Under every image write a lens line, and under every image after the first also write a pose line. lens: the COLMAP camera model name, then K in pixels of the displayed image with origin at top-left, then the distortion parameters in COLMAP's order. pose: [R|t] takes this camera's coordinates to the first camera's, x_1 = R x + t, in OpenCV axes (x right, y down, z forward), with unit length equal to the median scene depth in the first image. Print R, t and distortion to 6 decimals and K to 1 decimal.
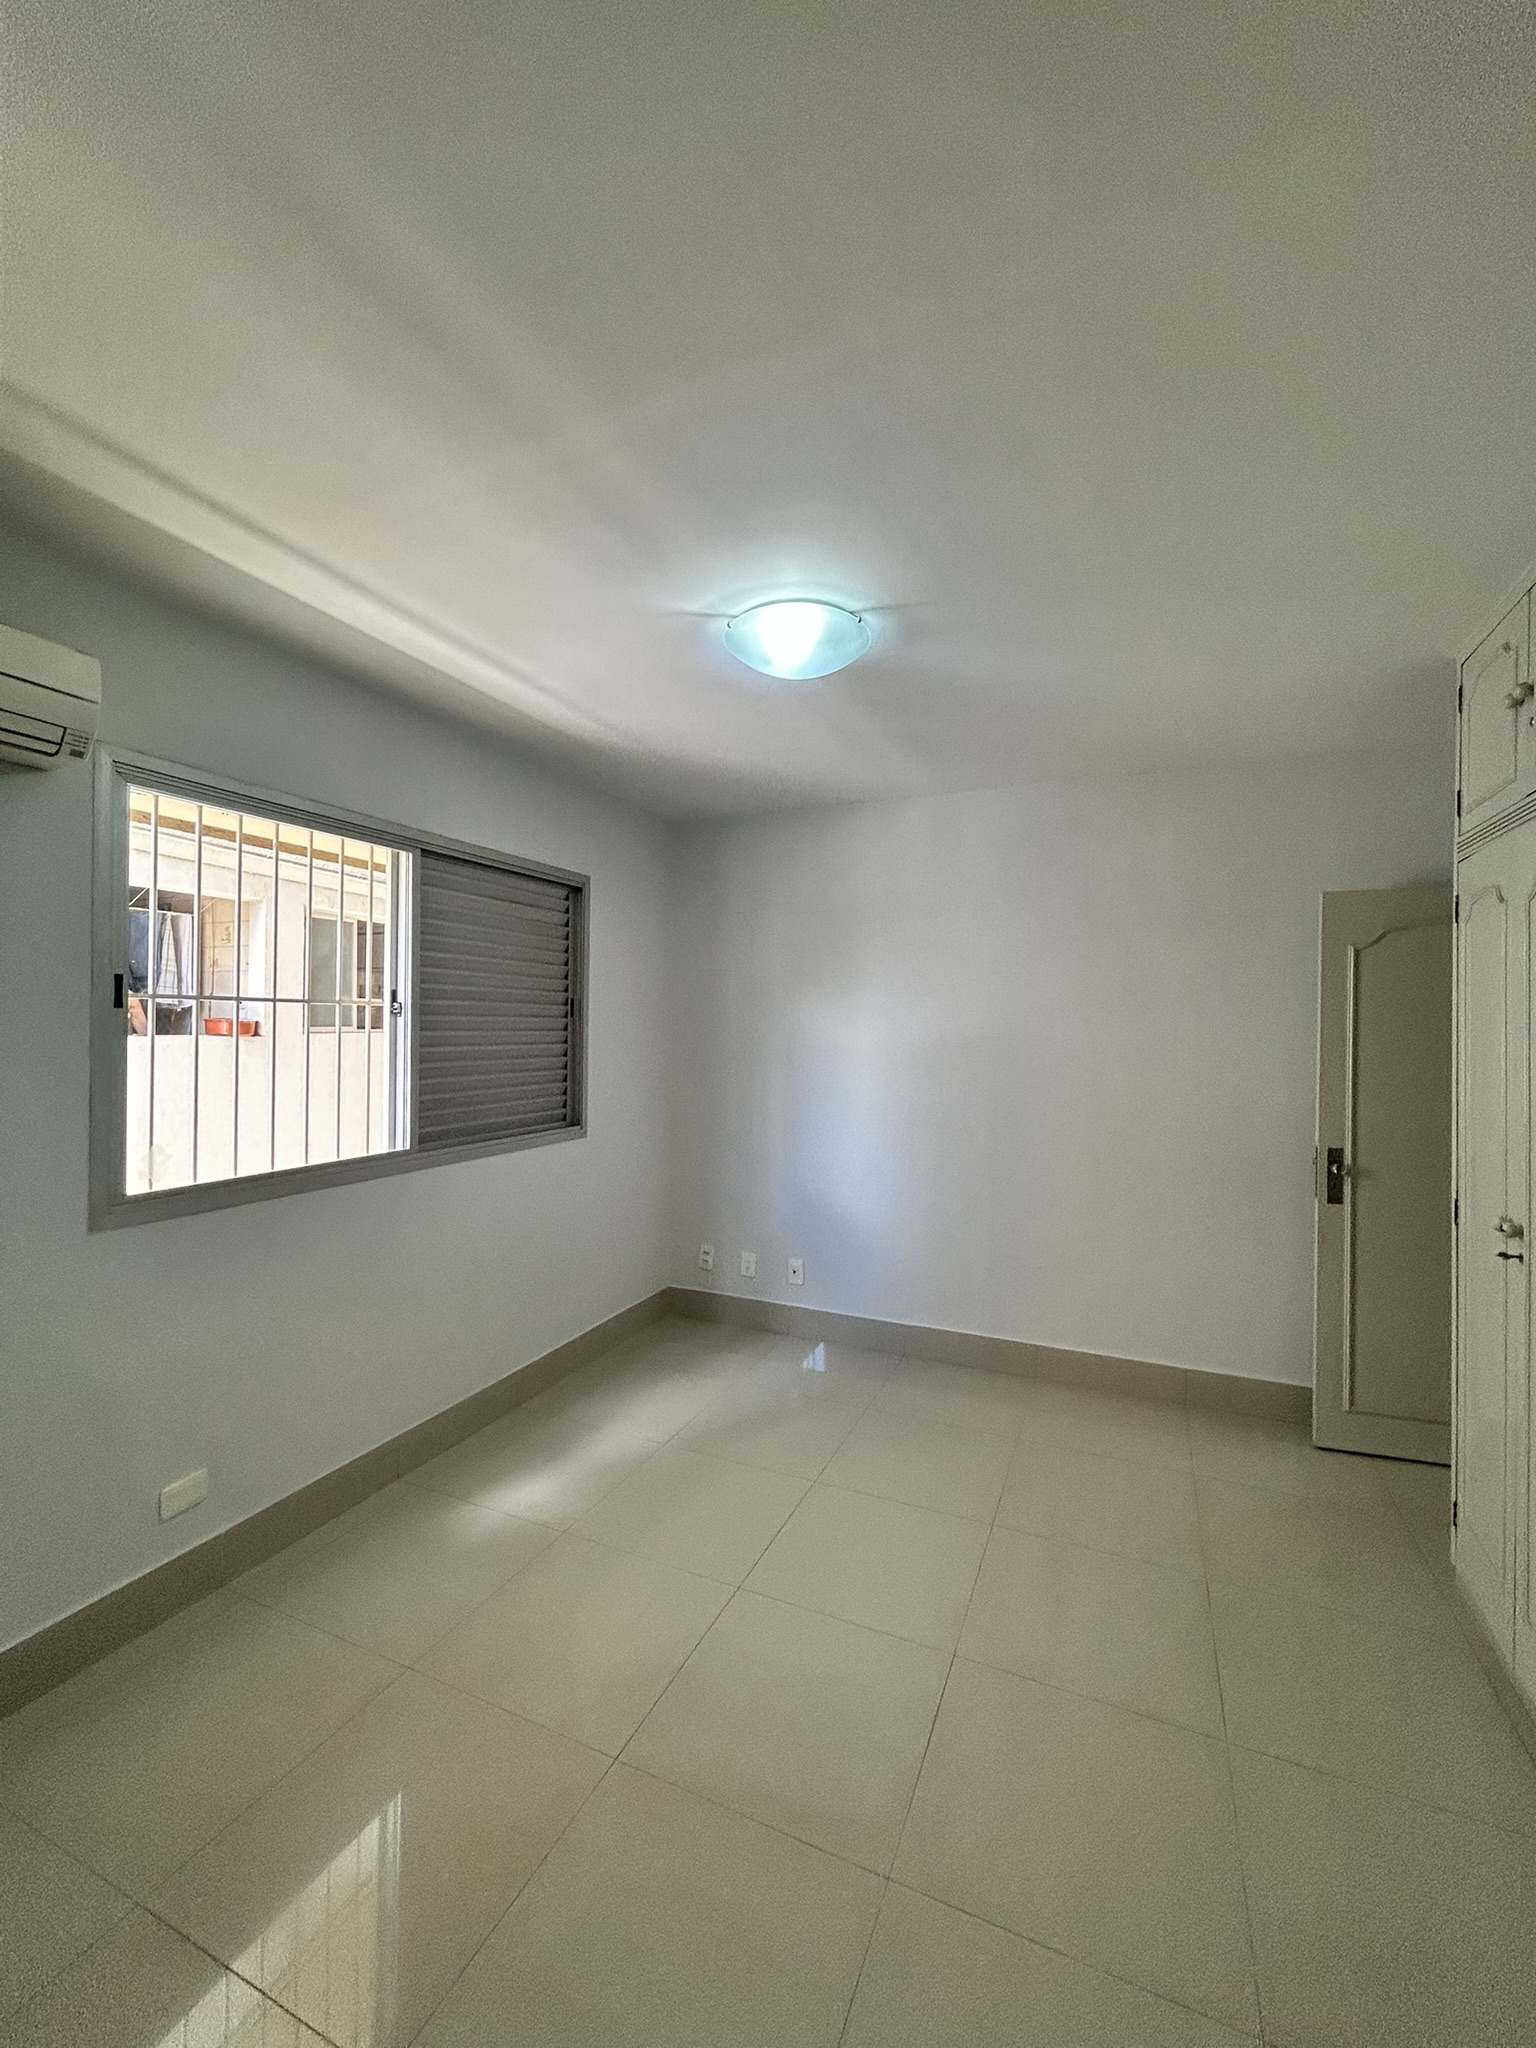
lens RADIAL K [[841.2, 0, 771.7], [0, 841.2, 1025.6], [0, 0, 1]] dist [0.001422, 0.000622]
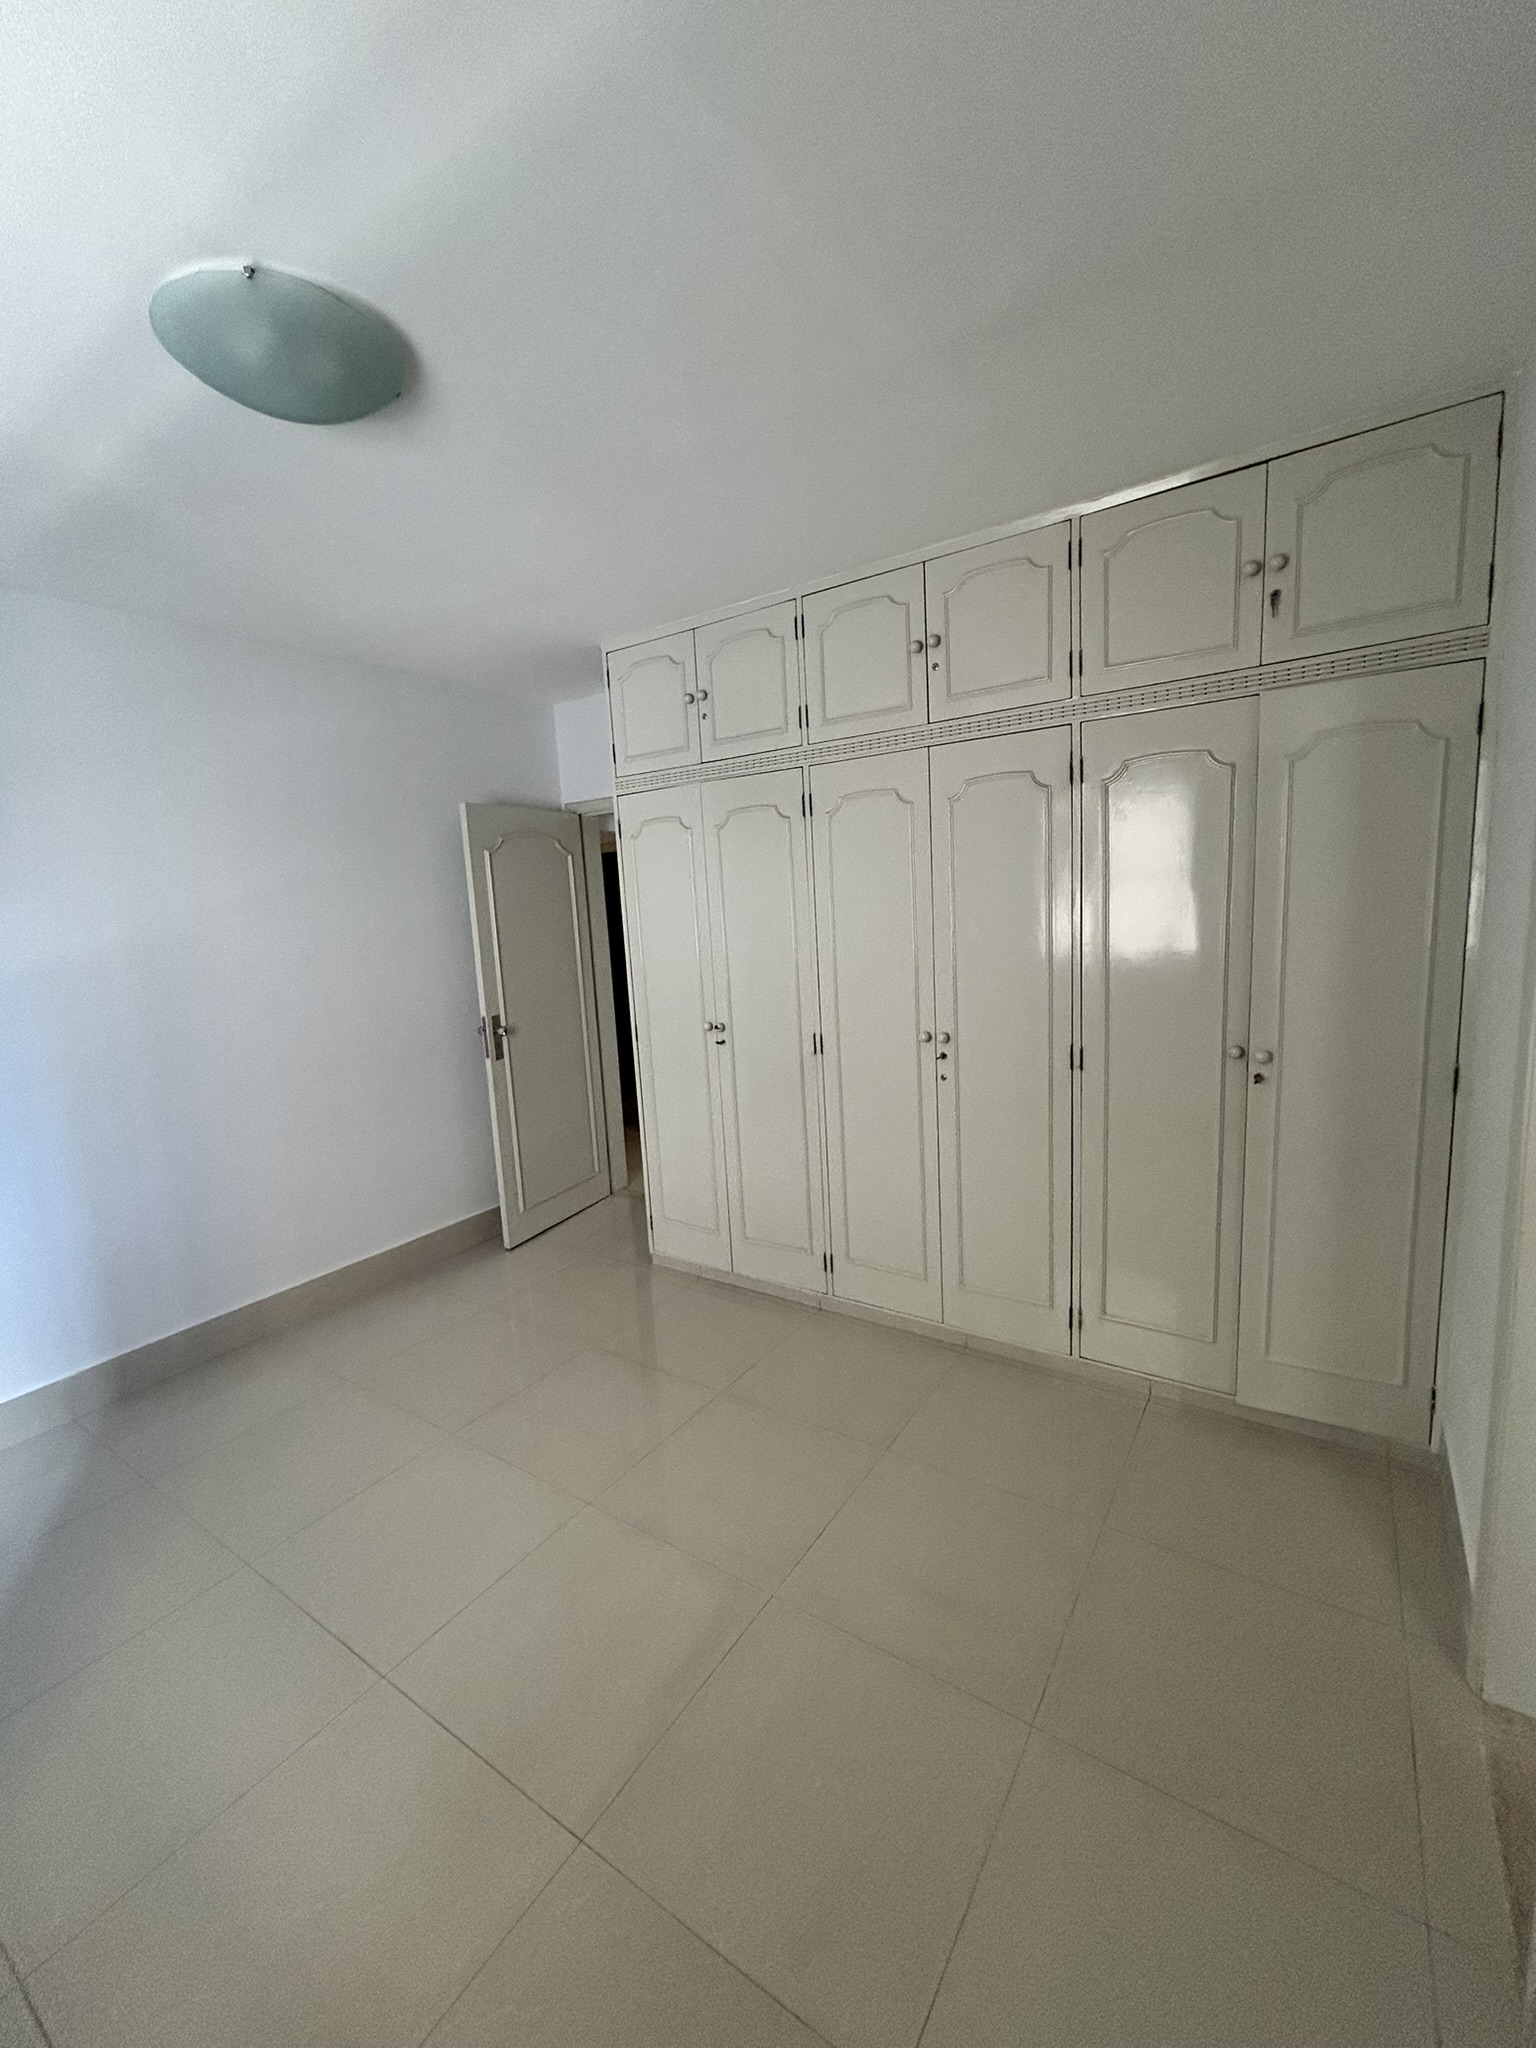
lens RADIAL K [[841.2, 0, 771.7], [0, 841.2, 1025.6], [0, 0, 1]] dist [0.001422, 0.000622]
pose [[0.176837, -0.154018, 0.972115, -0.470584], [0.046848, 0.987878, 0.147993, -0.004282], [-0.983125, 0.019371, 0.181909, 0.372423]]
